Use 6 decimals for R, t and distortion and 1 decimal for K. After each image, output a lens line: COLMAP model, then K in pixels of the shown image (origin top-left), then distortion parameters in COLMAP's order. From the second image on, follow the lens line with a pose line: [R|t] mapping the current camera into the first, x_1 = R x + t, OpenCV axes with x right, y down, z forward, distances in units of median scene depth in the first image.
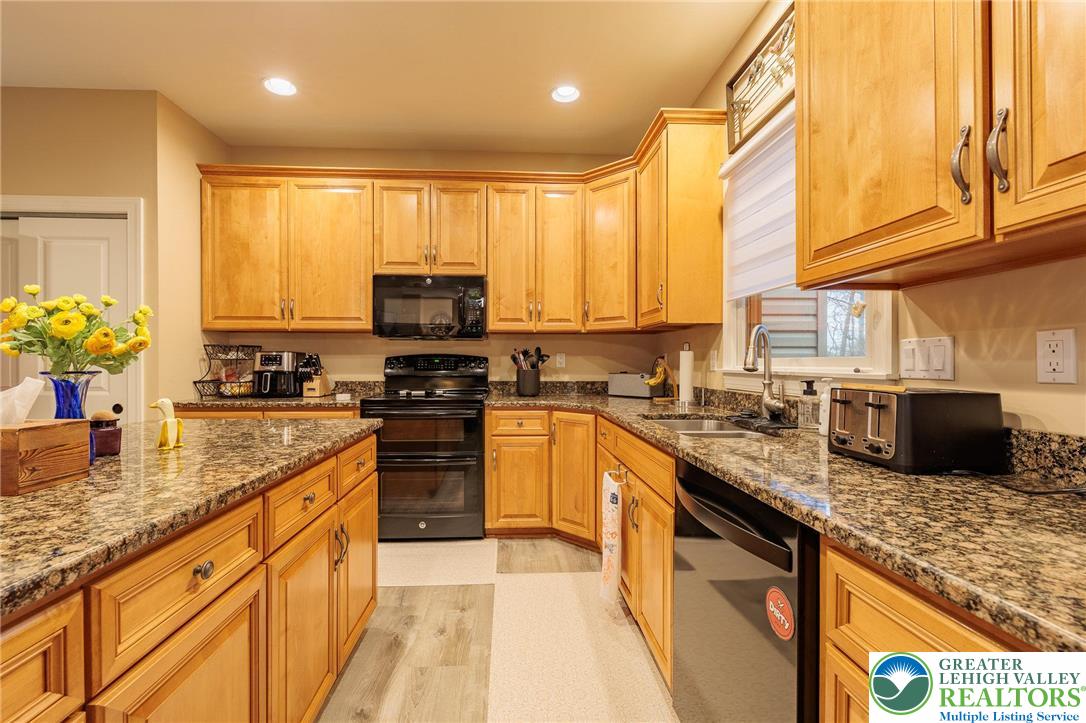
lens RADIAL K [[468.8, 0, 522.9], [0, 468.8, 361.9], [0, 0, 1]] dist [0.001093, 0.000581]
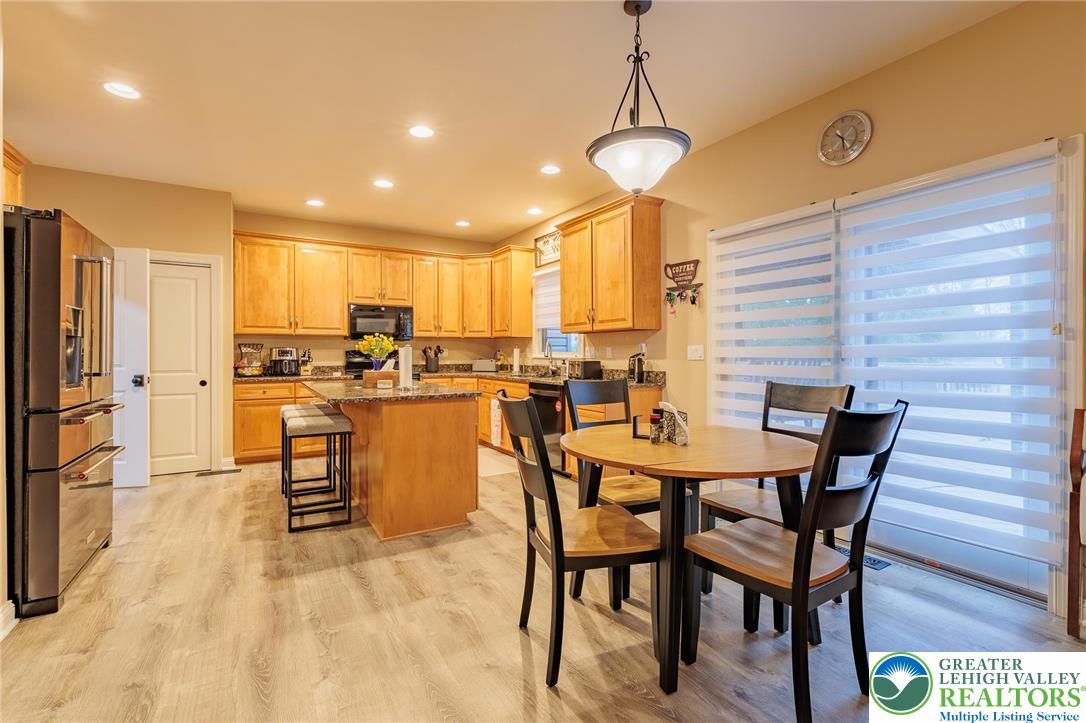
lens RADIAL K [[468.8, 0, 536.2], [0, 468.8, 352.6], [0, 0, 1]] dist [0.001093, 0.000581]
pose [[0.882092, -0.002559, 0.471069, -0.531608], [0.001118, 0.999994, 0.003340, -0.009671], [-0.471075, -0.002419, 0.882090, -0.867198]]
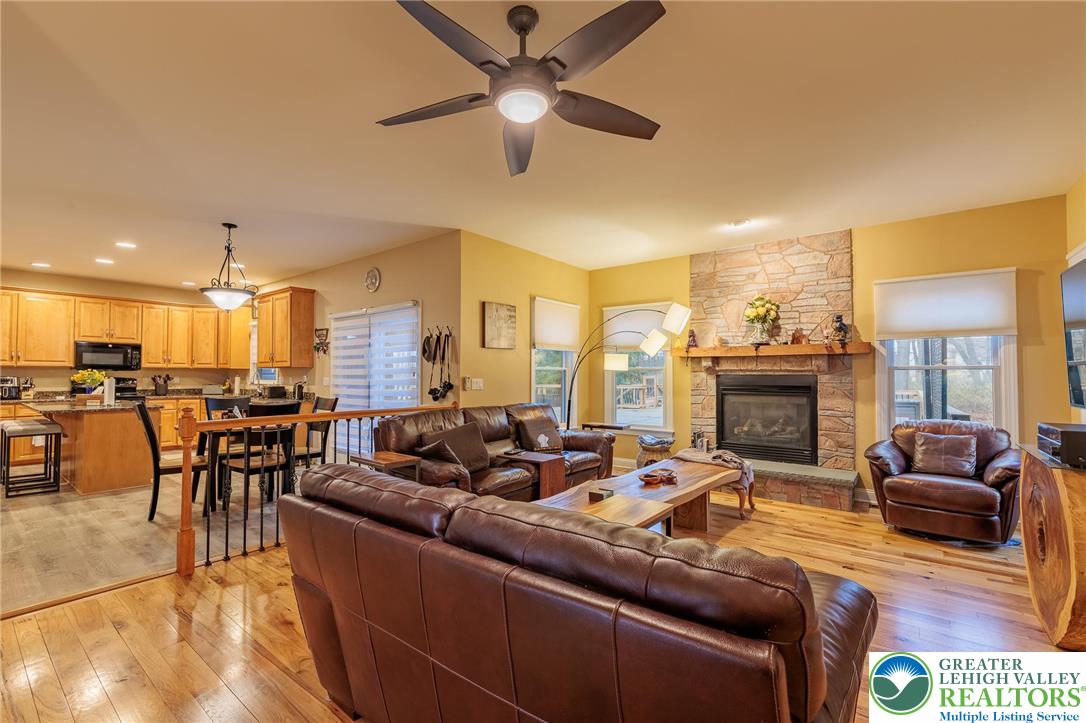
lens RADIAL K [[468.8, 0, 545.3], [0, 468.8, 362.5], [0, 0, 1]] dist [0.001093, 0.000581]
pose [[0.653914, 0.020904, 0.756280, -0.544770], [-0.003980, 0.999699, -0.024191, -0.044395], [-0.756558, 0.012809, 0.653801, -2.110485]]
